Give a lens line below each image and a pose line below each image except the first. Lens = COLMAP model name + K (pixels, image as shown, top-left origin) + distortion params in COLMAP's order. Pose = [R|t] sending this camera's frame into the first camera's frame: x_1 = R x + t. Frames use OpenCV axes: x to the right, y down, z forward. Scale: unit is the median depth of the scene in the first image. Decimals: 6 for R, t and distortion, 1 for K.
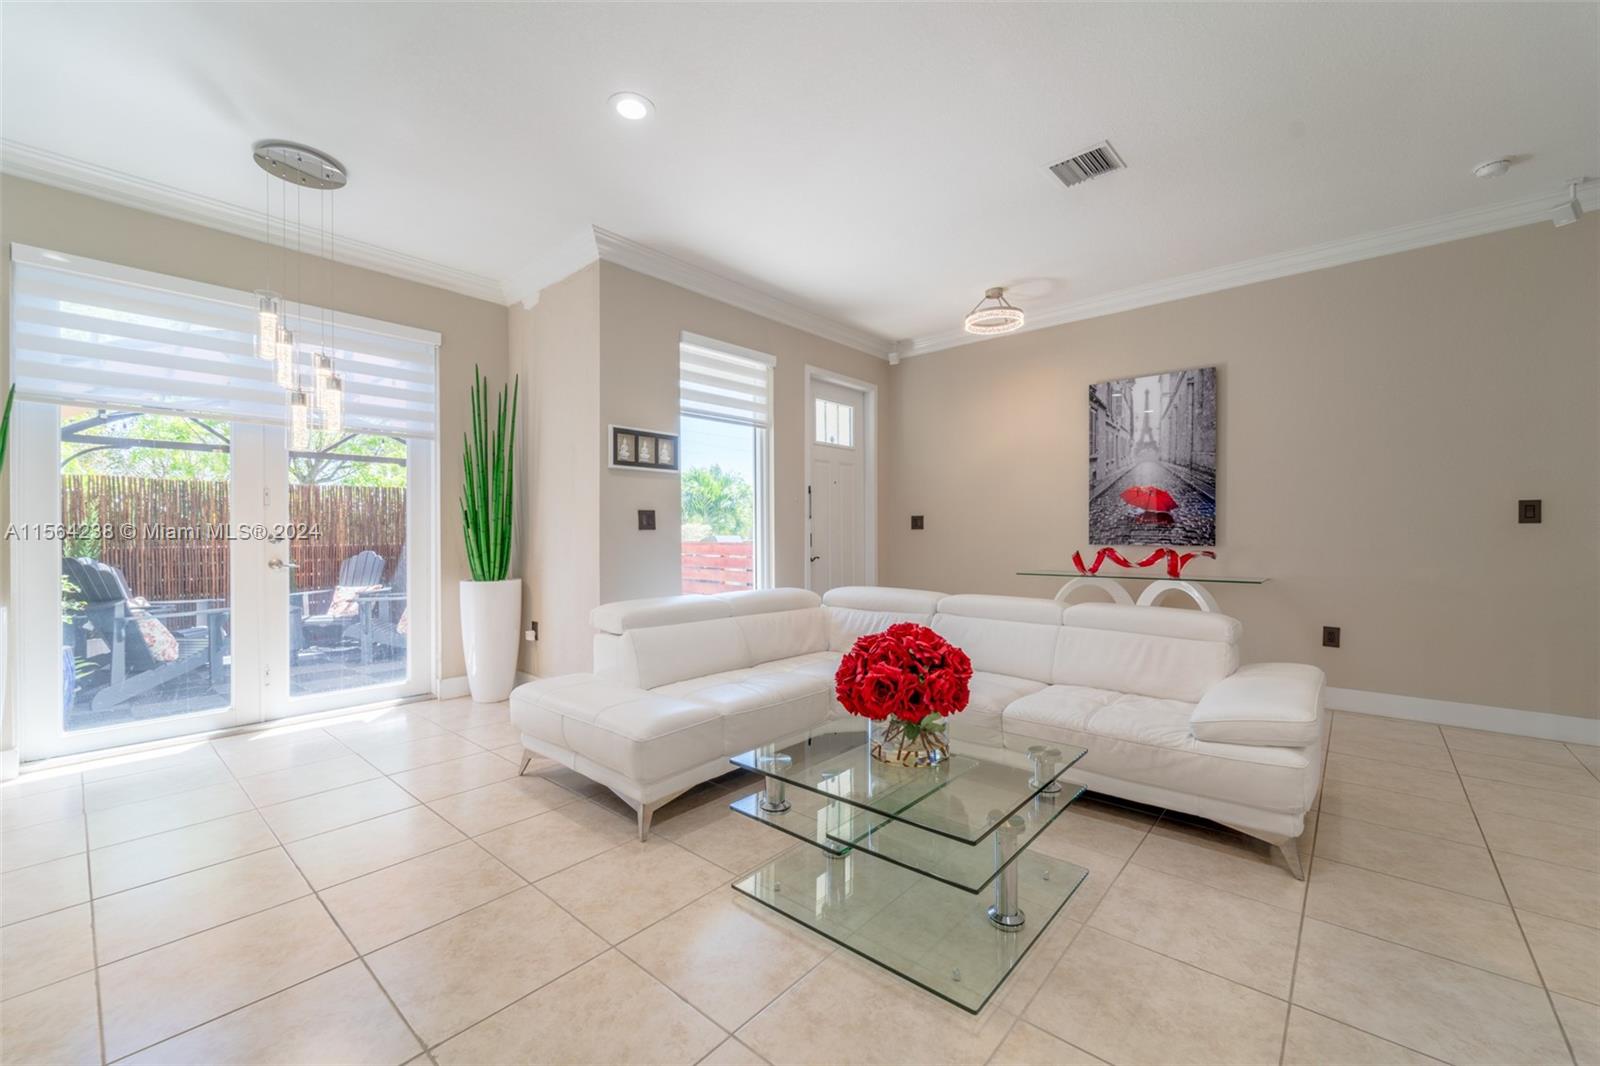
lens RADIAL K [[645.4, 0, 799.8], [0, 645.4, 536.7], [0, 0, 1]] dist [-0.005368, 0.002149]
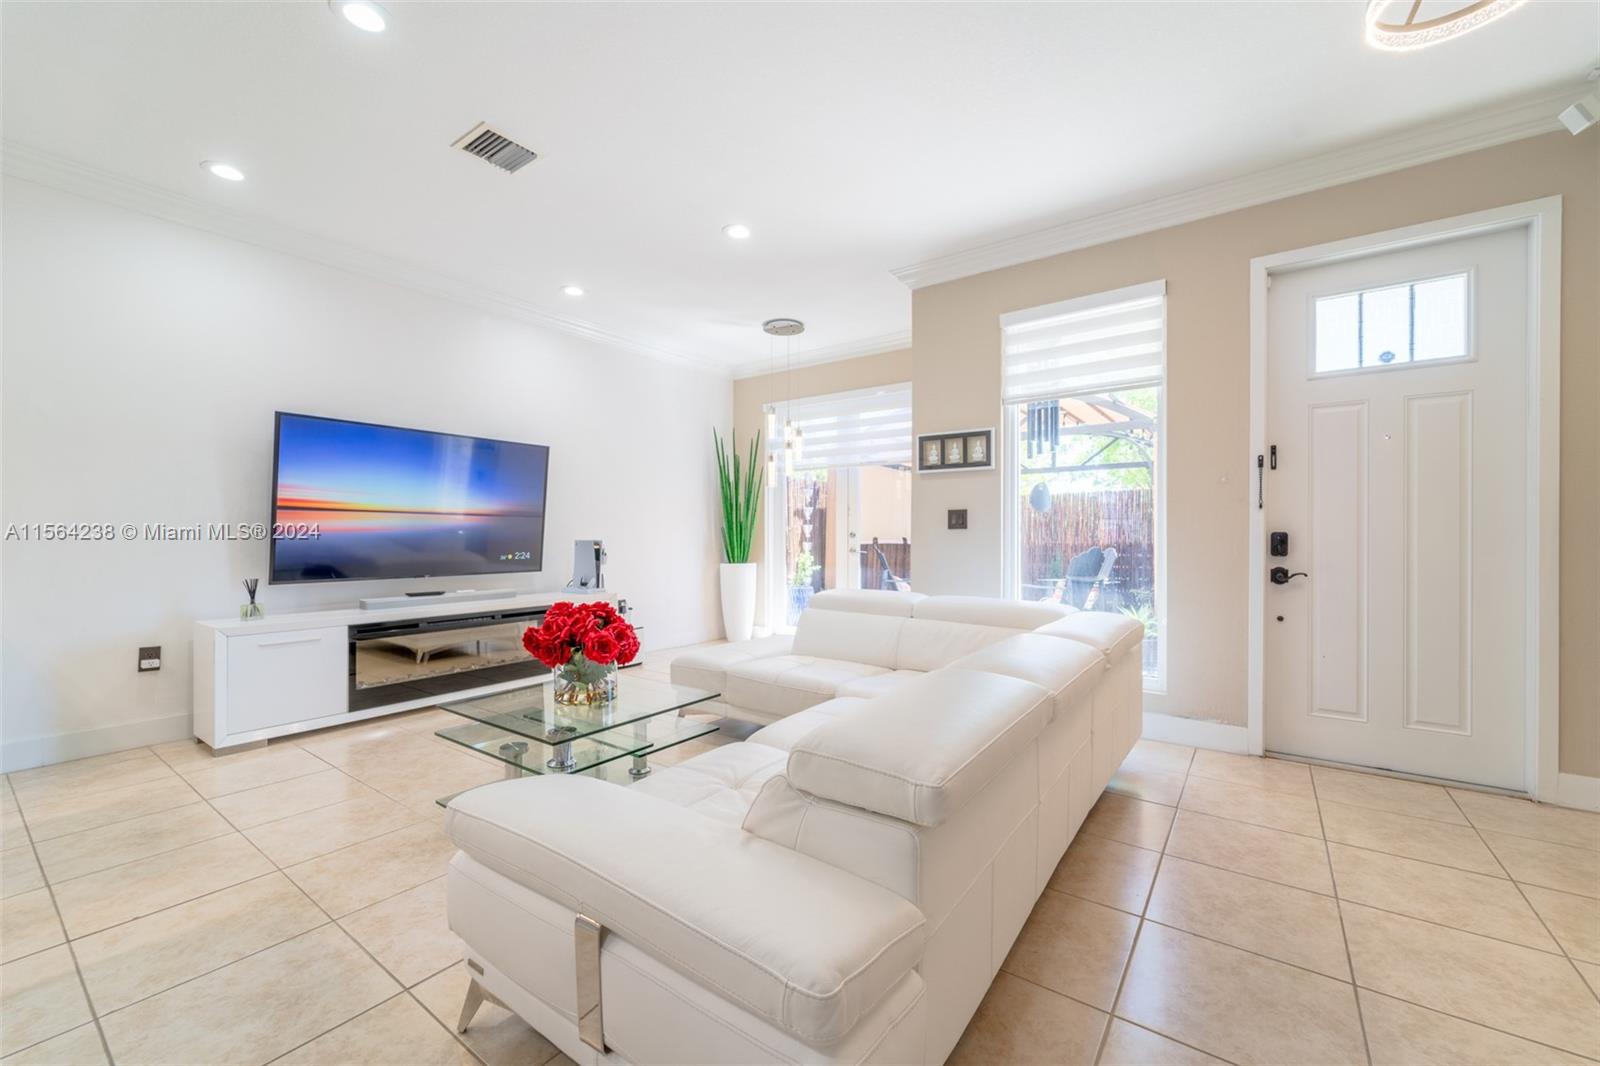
lens RADIAL K [[645.4, 0, 789.8], [0, 645.4, 533.3], [0, 0, 1]] dist [-0.005368, 0.002149]
pose [[0.075638, 0.003988, -0.997127, 0.765721], [-0.006113, 0.999975, 0.003536, -0.005976], [0.997117, 0.005828, 0.075661, 0.662927]]
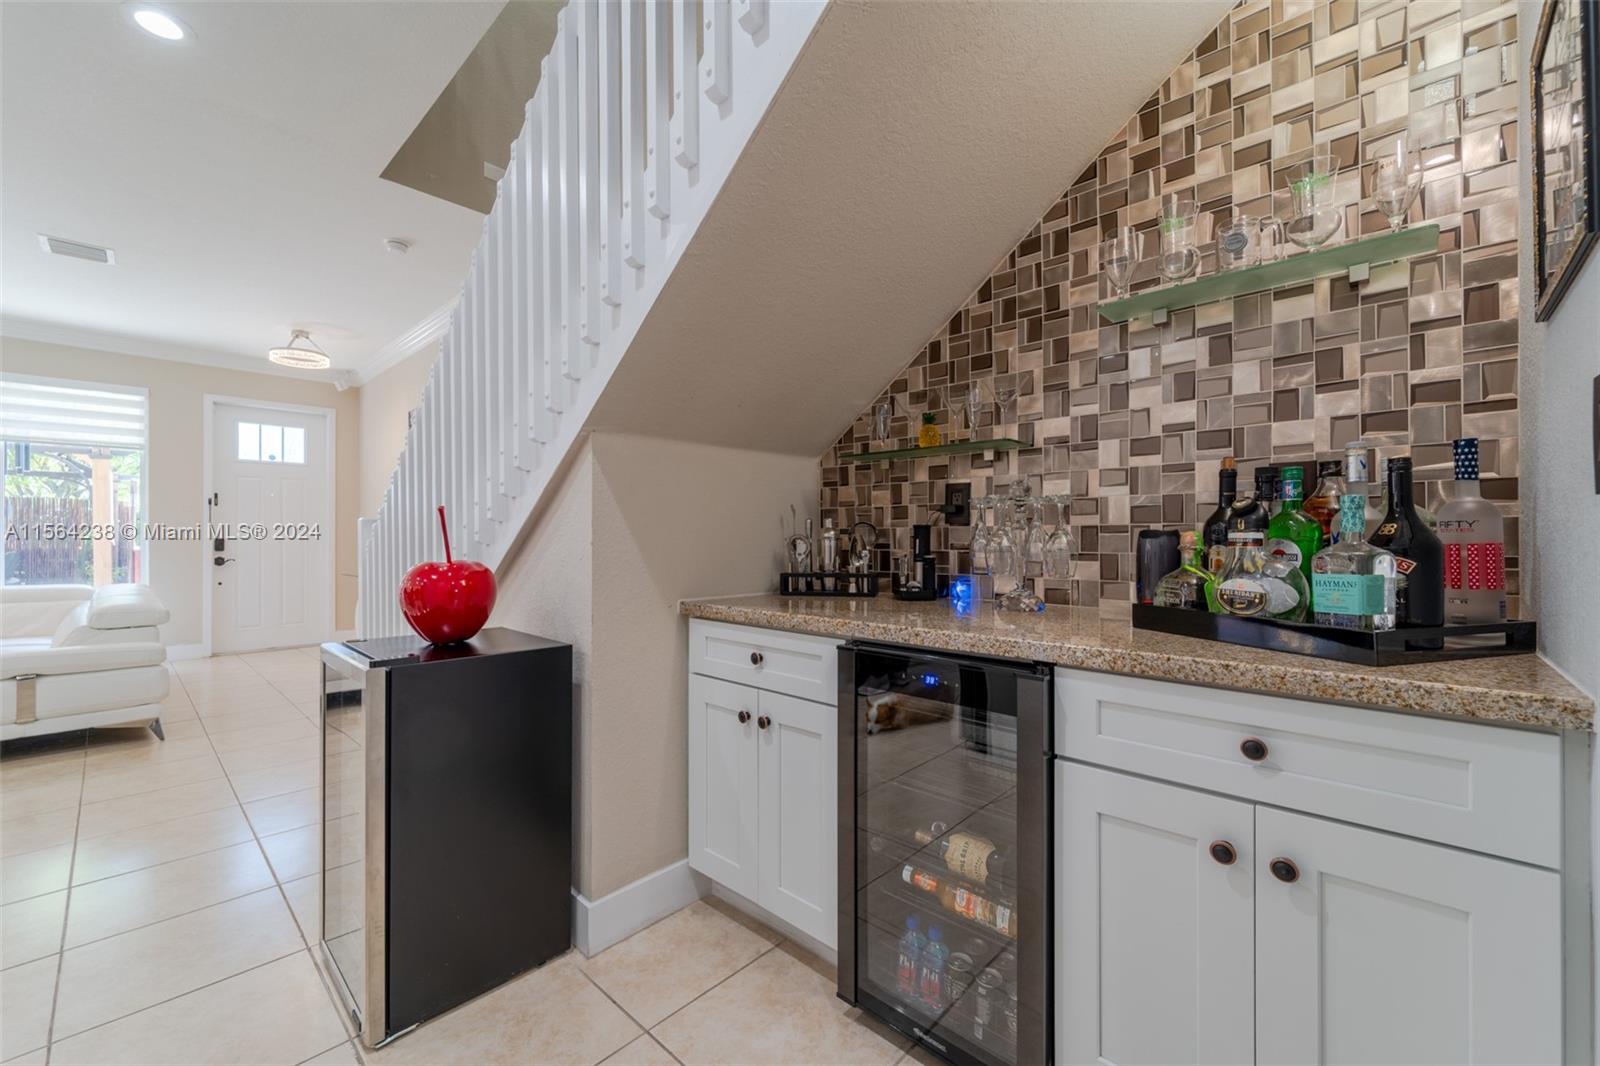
lens RADIAL K [[645.4, 0, 799.0], [0, 645.4, 535.0], [0, 0, 1]] dist [-0.005368, 0.002149]
pose [[0.999097, -0.003311, -0.042354, 1.463225], [0.002787, 0.999919, -0.012440, 0.006380], [0.042392, 0.012311, 0.999025, -0.147824]]
